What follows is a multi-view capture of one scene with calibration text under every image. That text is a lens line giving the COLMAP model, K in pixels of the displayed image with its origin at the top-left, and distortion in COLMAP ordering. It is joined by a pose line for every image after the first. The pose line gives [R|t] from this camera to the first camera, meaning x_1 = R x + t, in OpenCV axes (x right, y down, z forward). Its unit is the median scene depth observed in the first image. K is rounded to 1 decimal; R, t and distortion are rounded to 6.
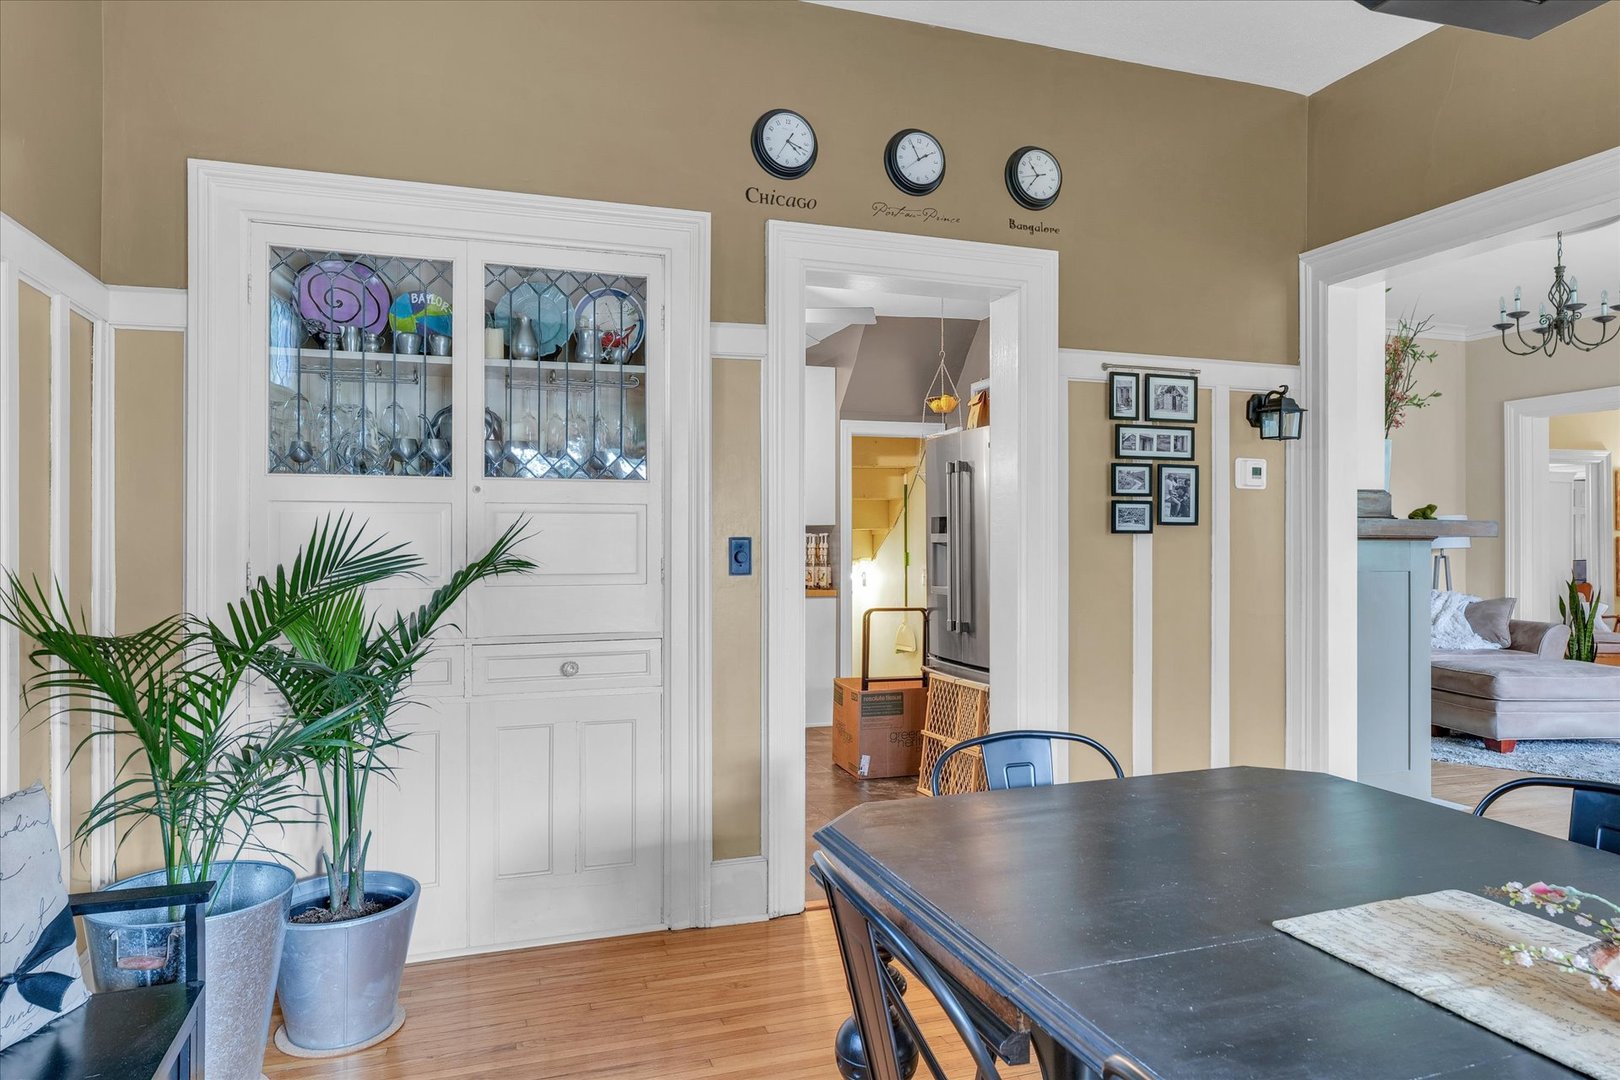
lens RADIAL K [[1023.2, 0, 810.0], [0, 1023.2, 540.0], [0, 0, 1]] dist [-0.001135, -0.001434]
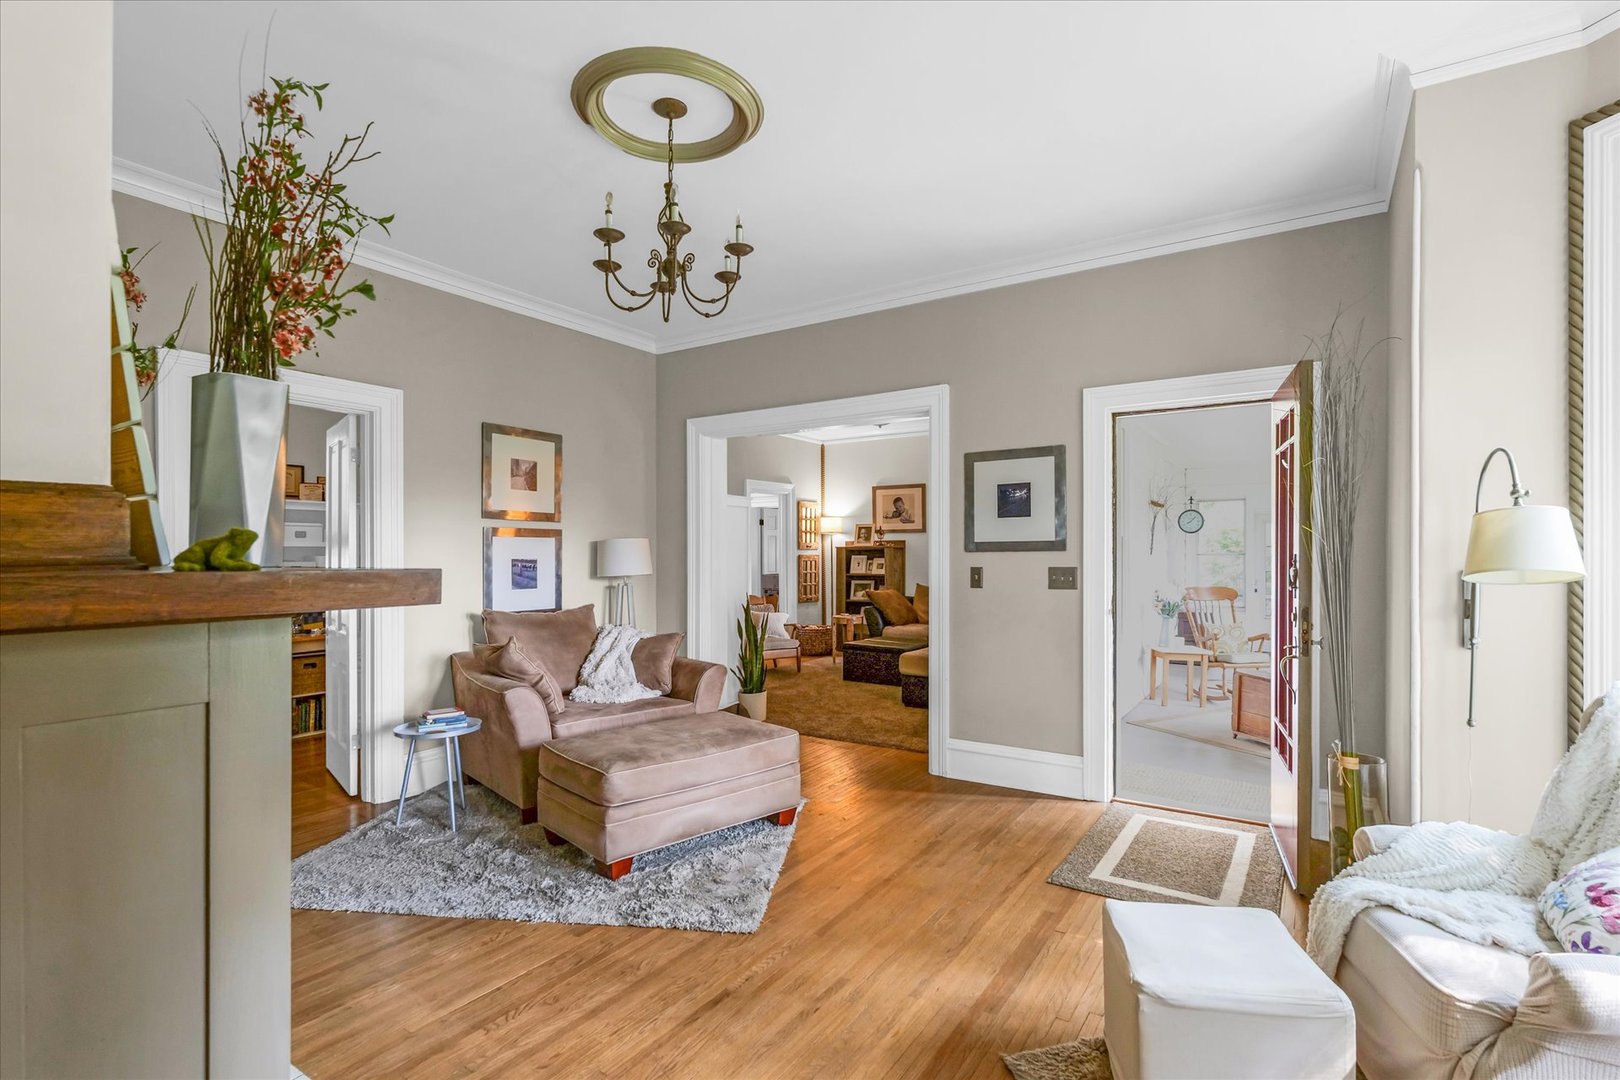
lens RADIAL K [[775.2, 0, 810.0], [0, 775.2, 540.0], [0, 0, 1]] dist [-0.000114, -0.000012]
pose [[0.793891, 0.007077, 0.608019, 0.380311], [-0.000272, 0.999936, -0.011284, -0.016883], [-0.608060, 0.008793, 0.793842, 0.409283]]
